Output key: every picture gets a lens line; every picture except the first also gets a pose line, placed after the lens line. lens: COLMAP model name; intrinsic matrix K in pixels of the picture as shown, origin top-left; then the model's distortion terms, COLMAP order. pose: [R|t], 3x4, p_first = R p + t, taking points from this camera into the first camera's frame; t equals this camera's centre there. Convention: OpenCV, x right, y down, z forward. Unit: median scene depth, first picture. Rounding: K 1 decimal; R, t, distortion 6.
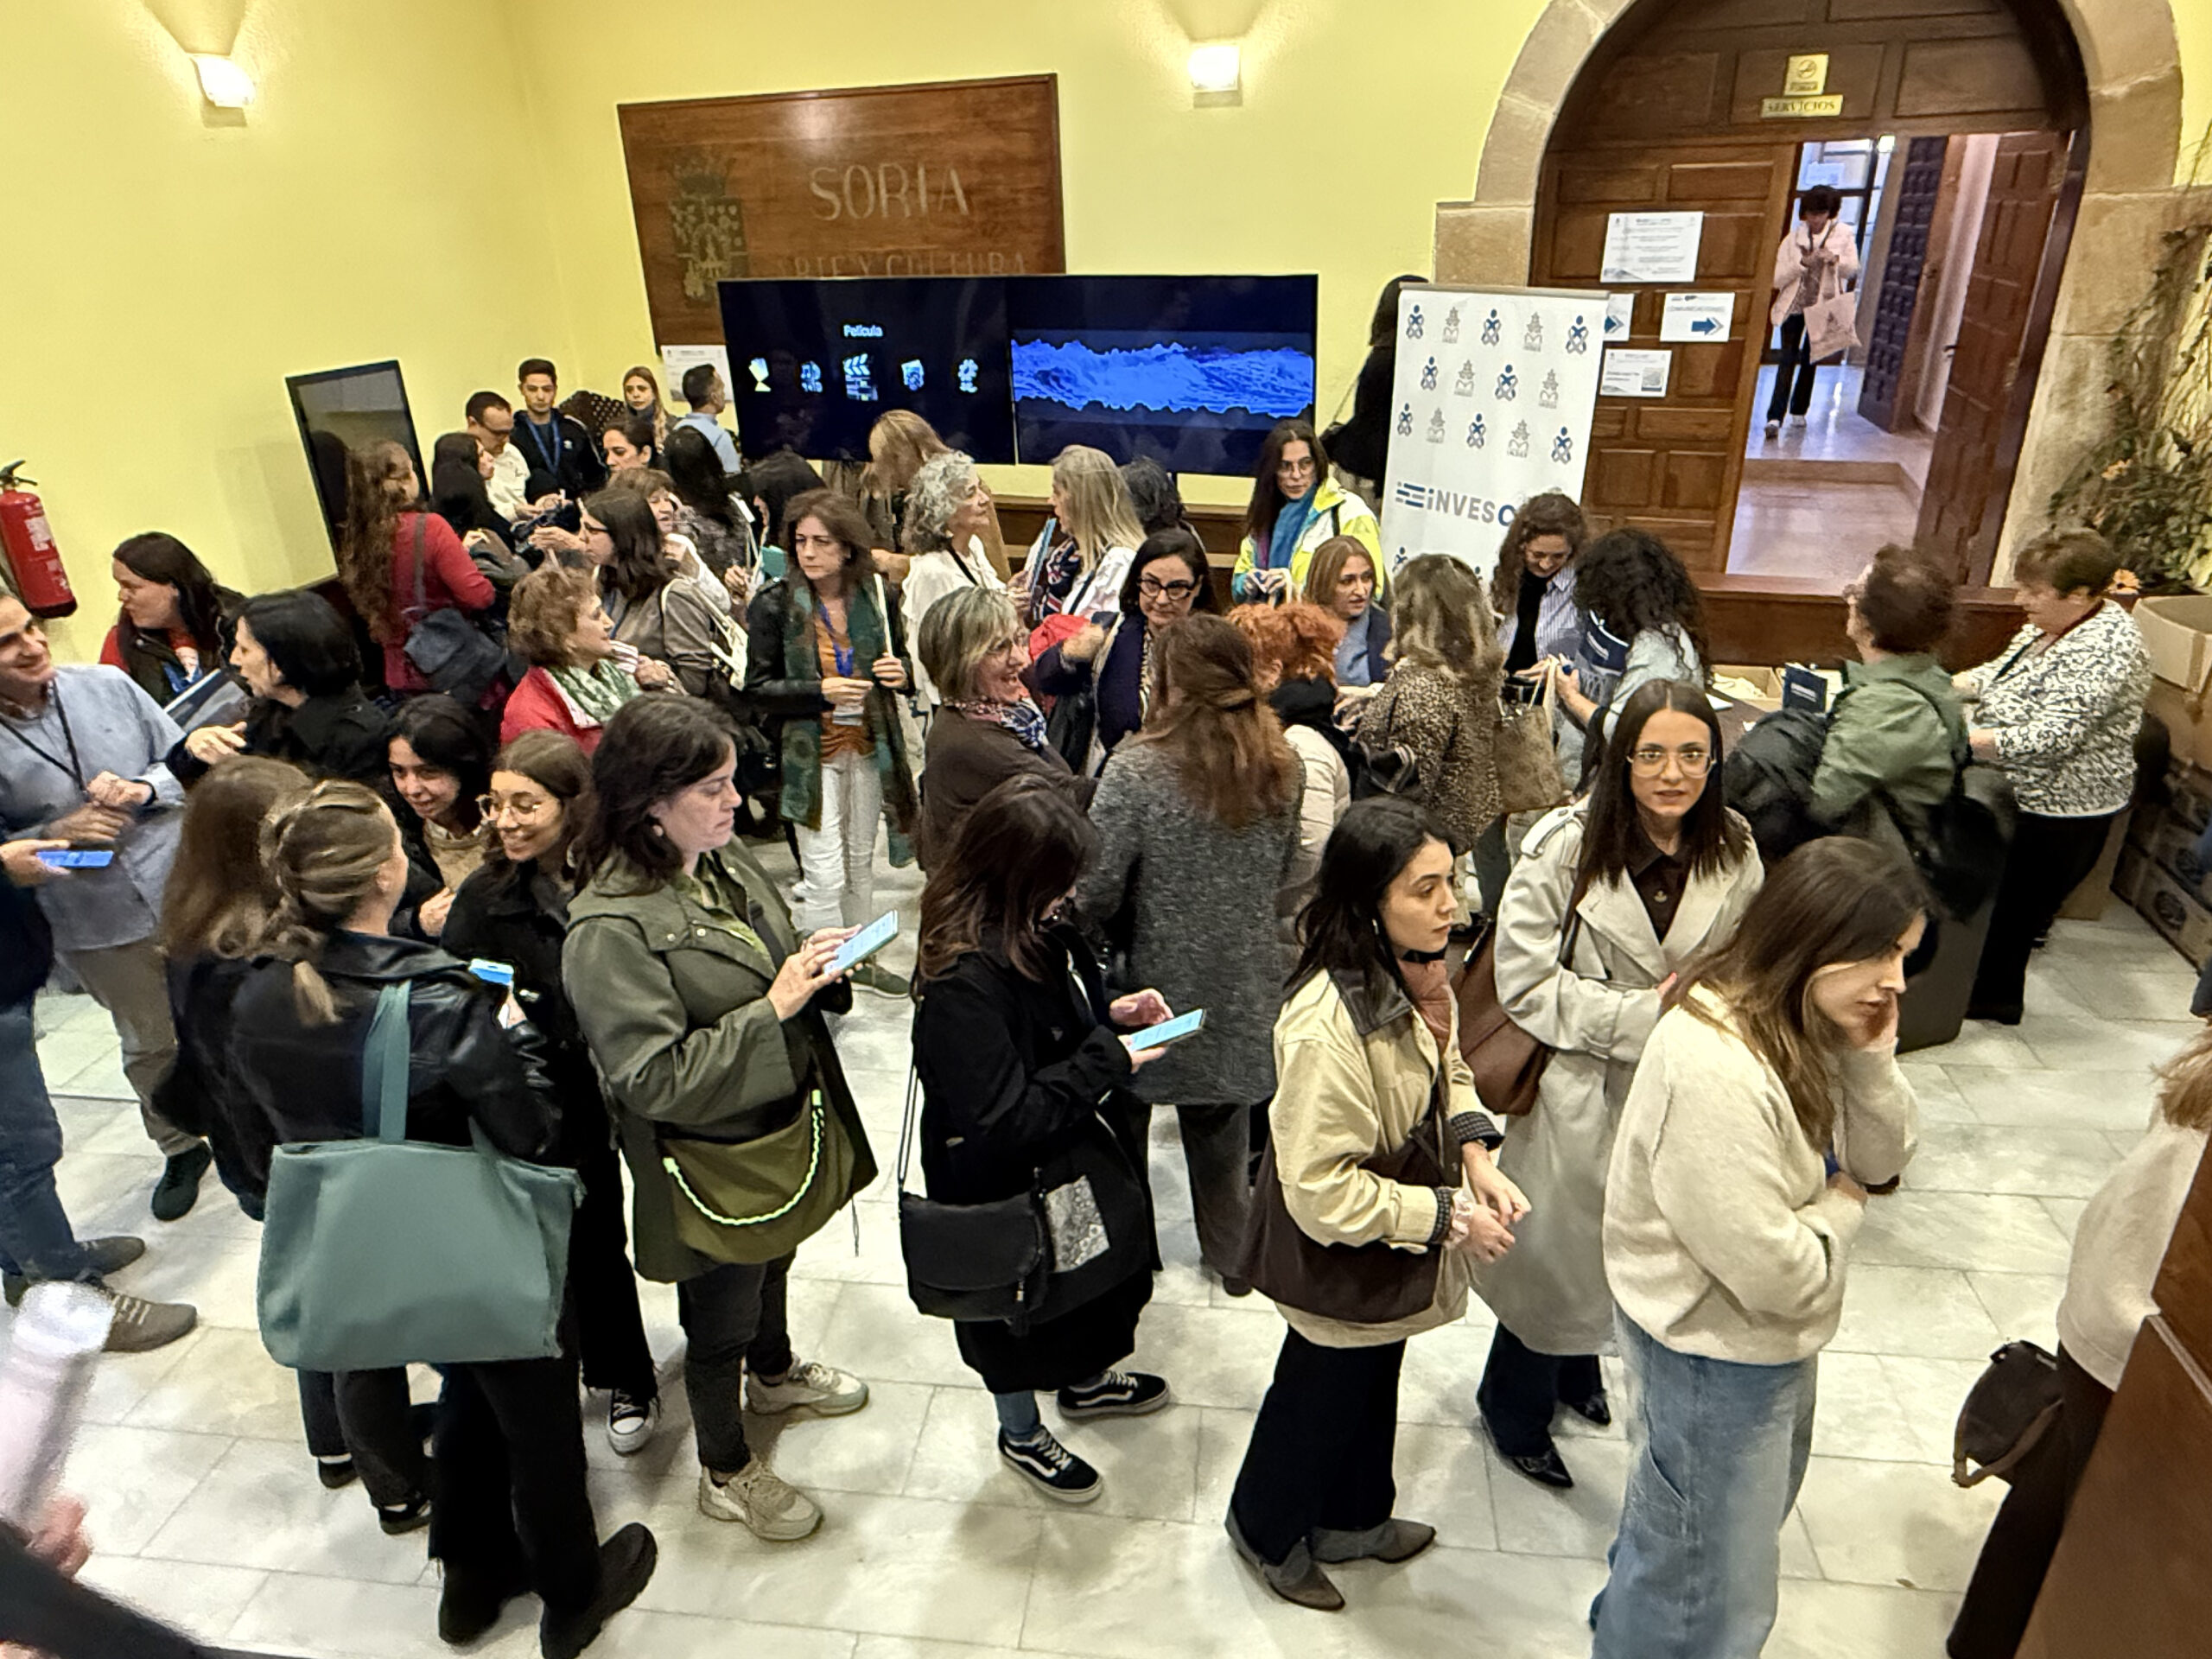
lens RADIAL K [[1373.5, 0, 1102.8], [0, 1373.5, 840.4], [0, 0, 1]] dist [0.001841, -0.002972]
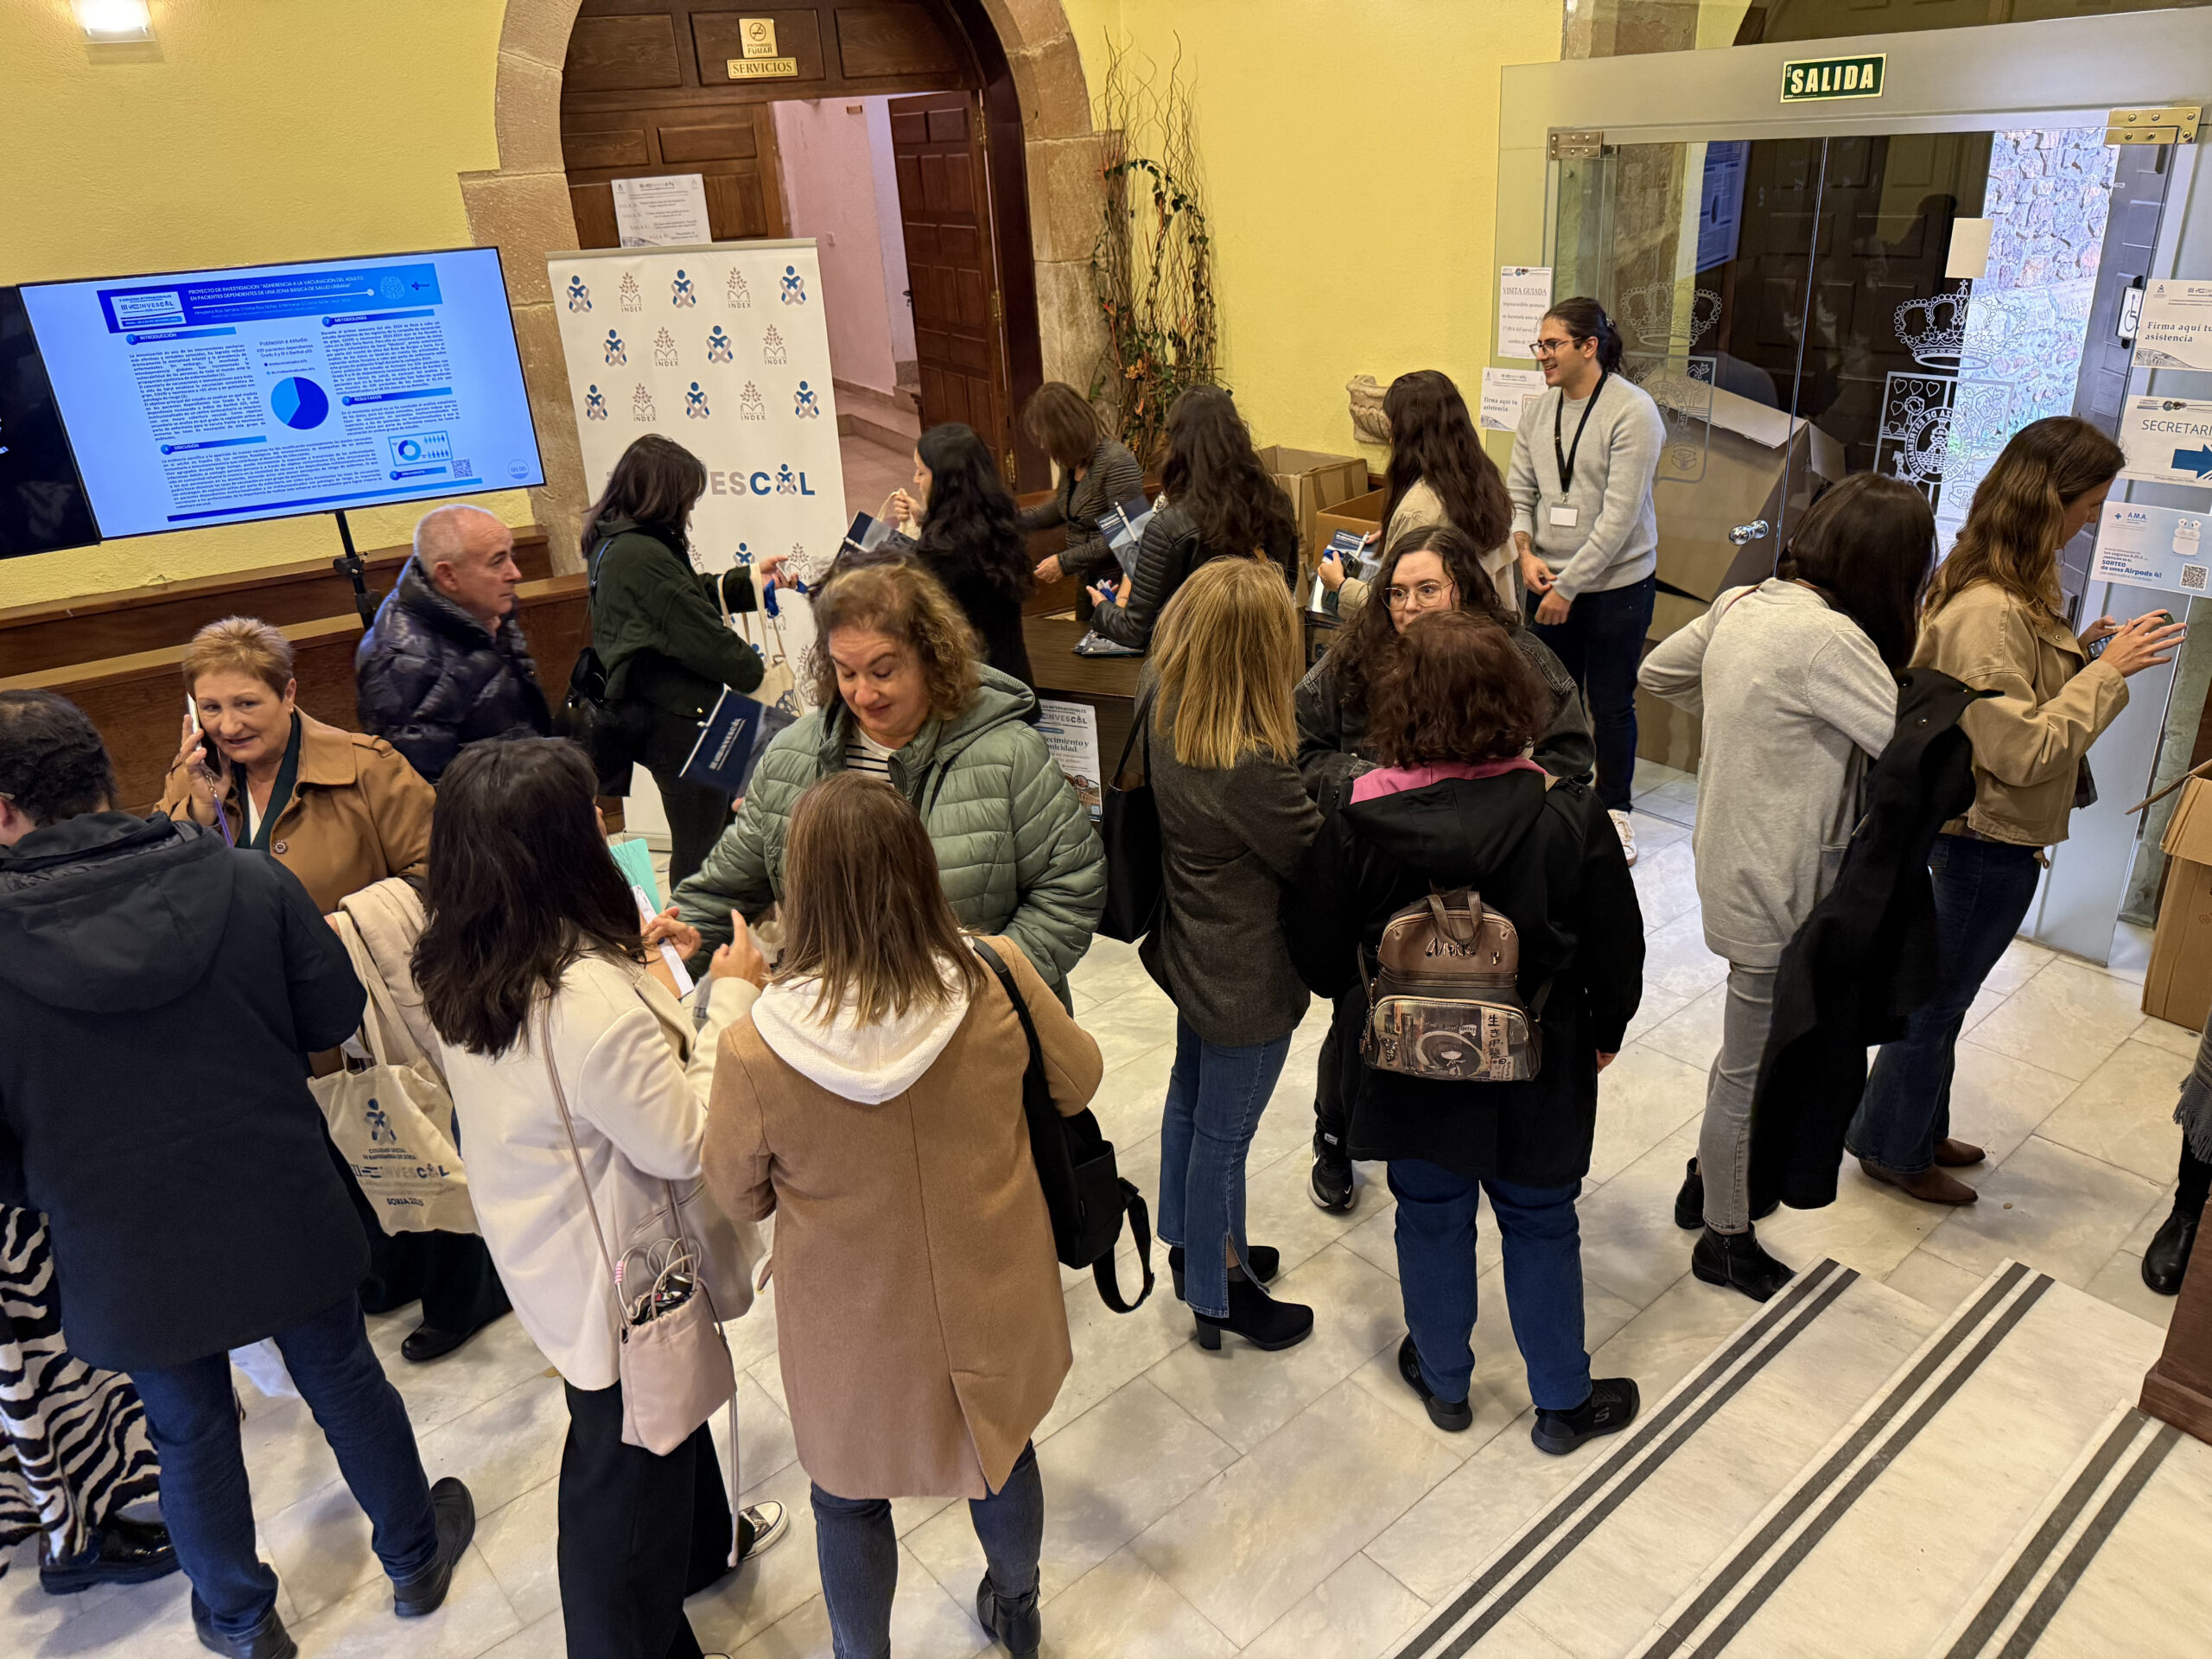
lens RADIAL K [[1551.7, 0, 1110.2], [0, 1551.7, 833.7], [0, 0, 1]] dist [0.015748, -0.028295]
pose [[0.674011, -0.317729, 0.666902, -0.284641], [0.350443, 0.932253, 0.089970, -0.021633], [-0.650307, 0.173070, 0.739694, 0.087500]]
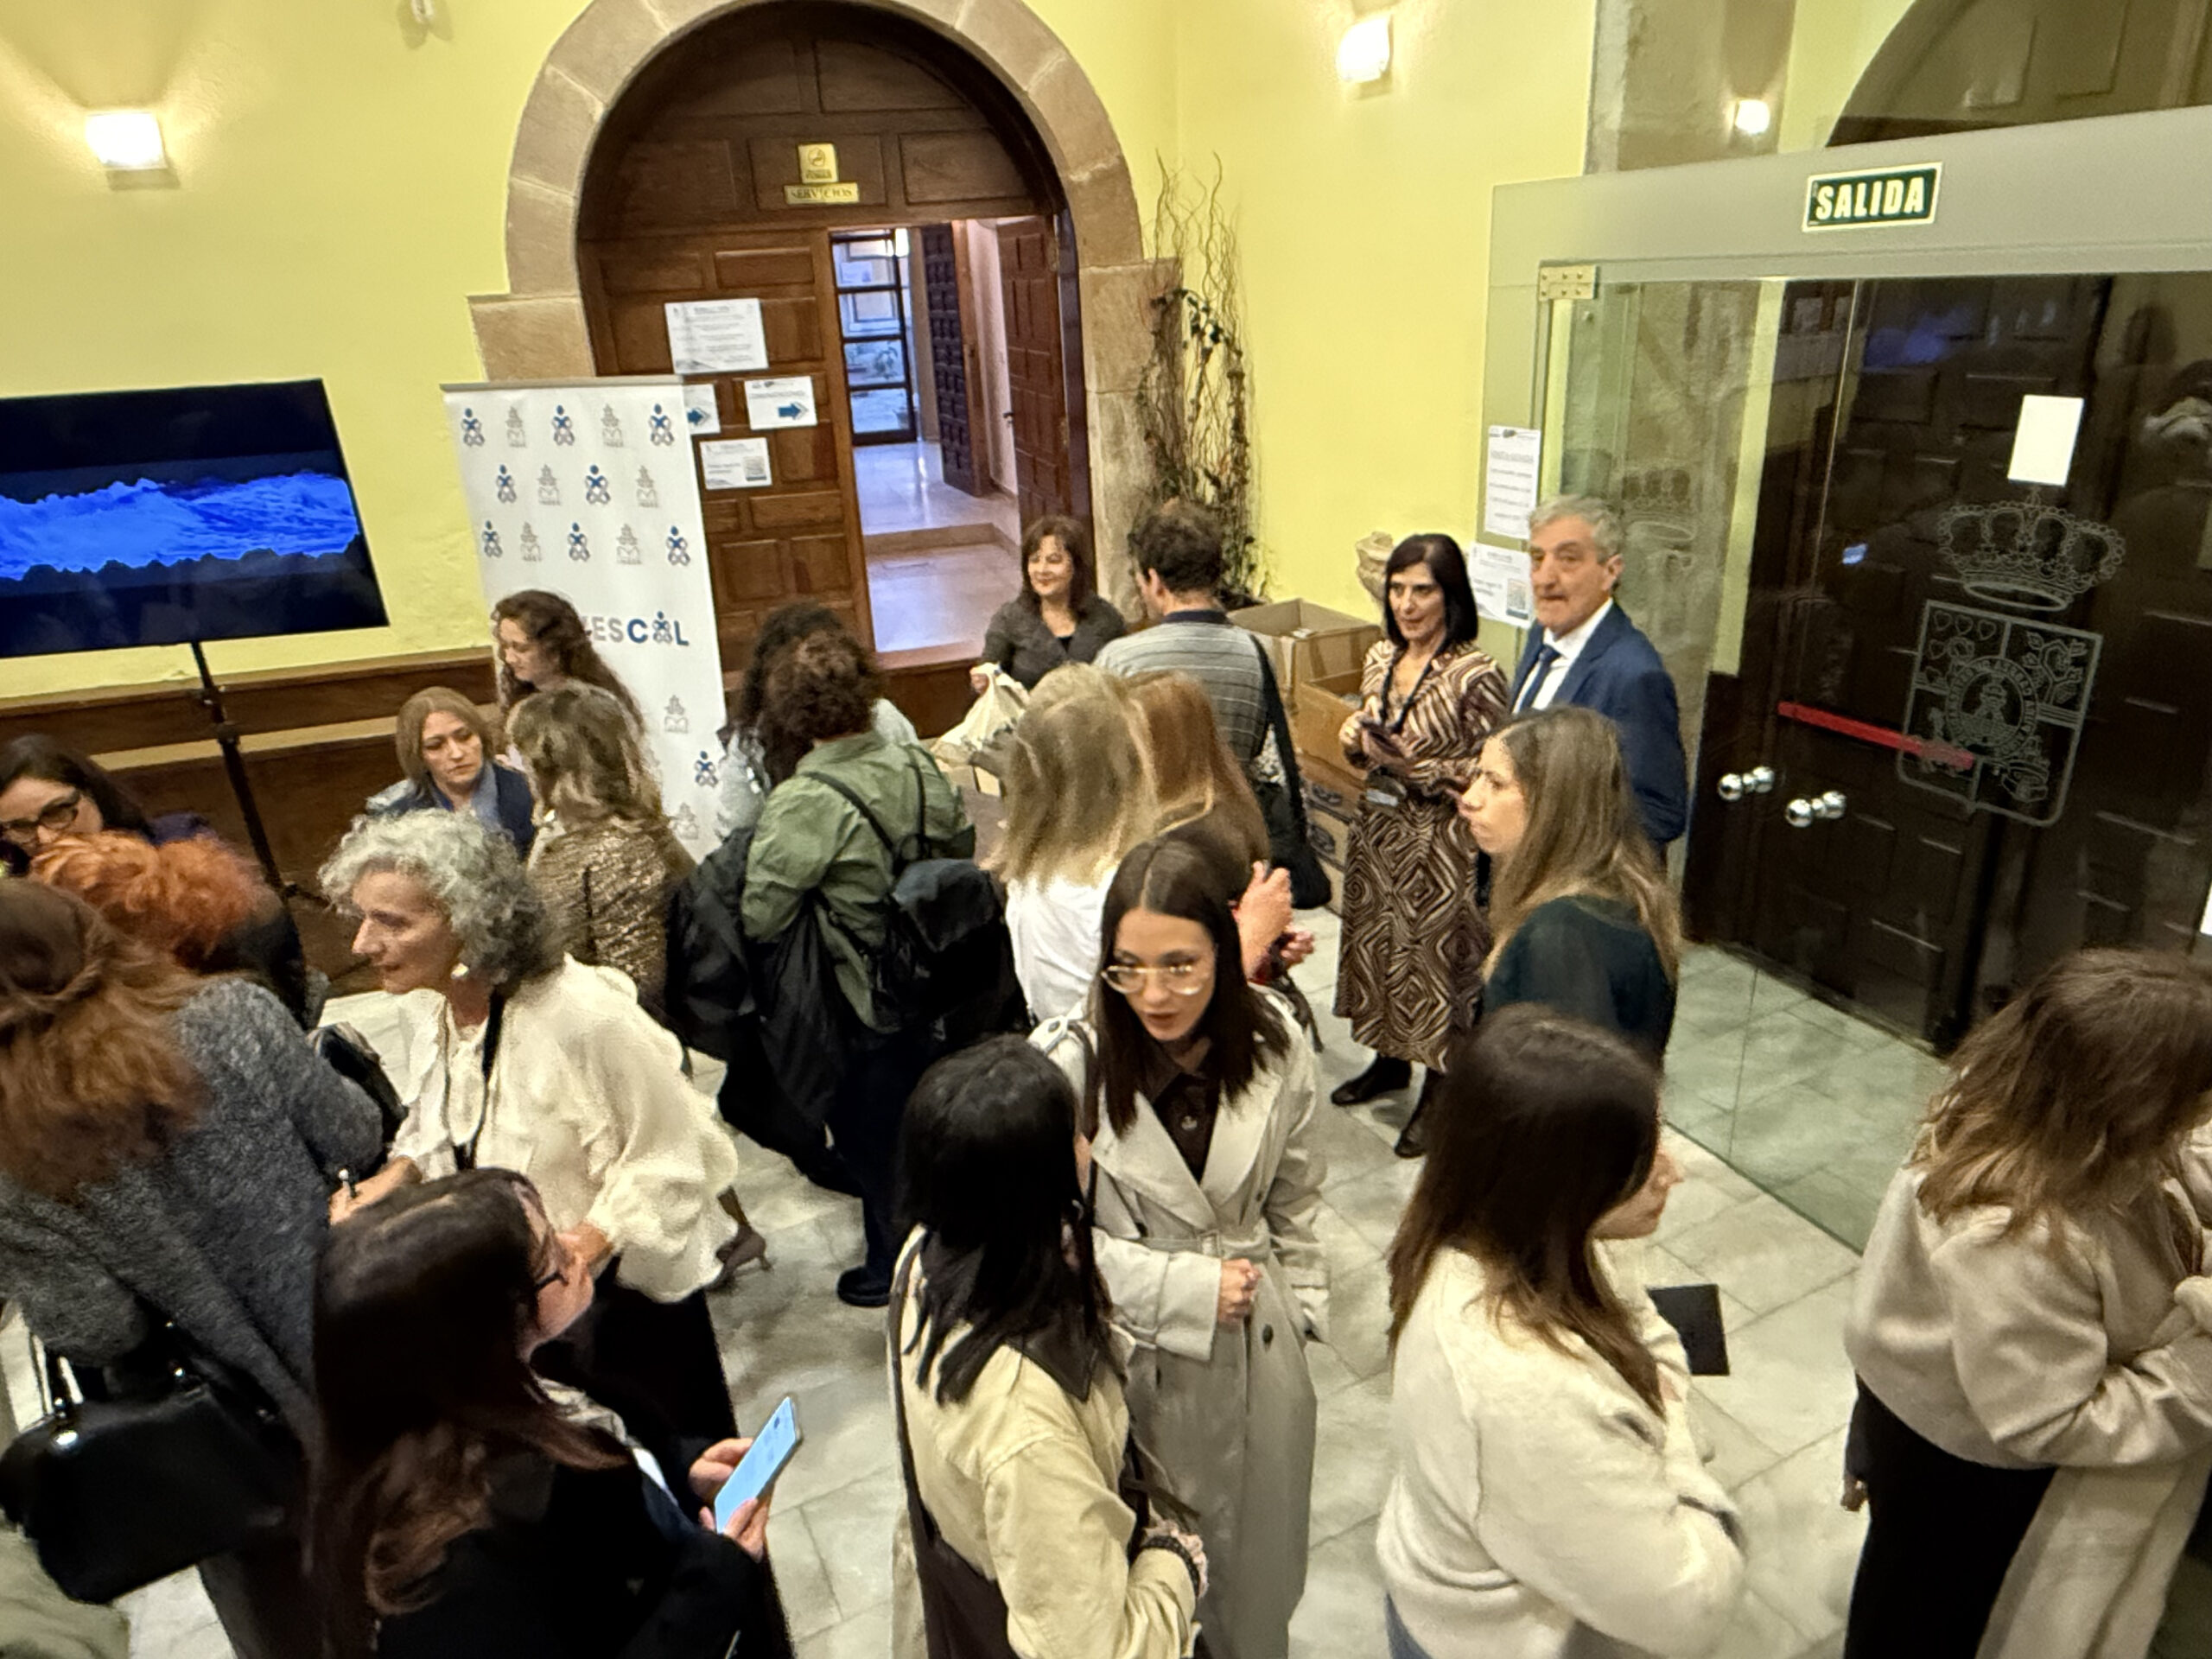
lens RADIAL K [[1373.5, 0, 1086.9], [0, 1373.5, 839.4], [0, 0, 1]] dist [0.001841, -0.002972]
pose [[0.826239, -0.231817, 0.513411, 0.042707], [0.267176, 0.963634, 0.005135, -0.031117], [-0.495930, 0.132928, 0.858128, 0.104953]]
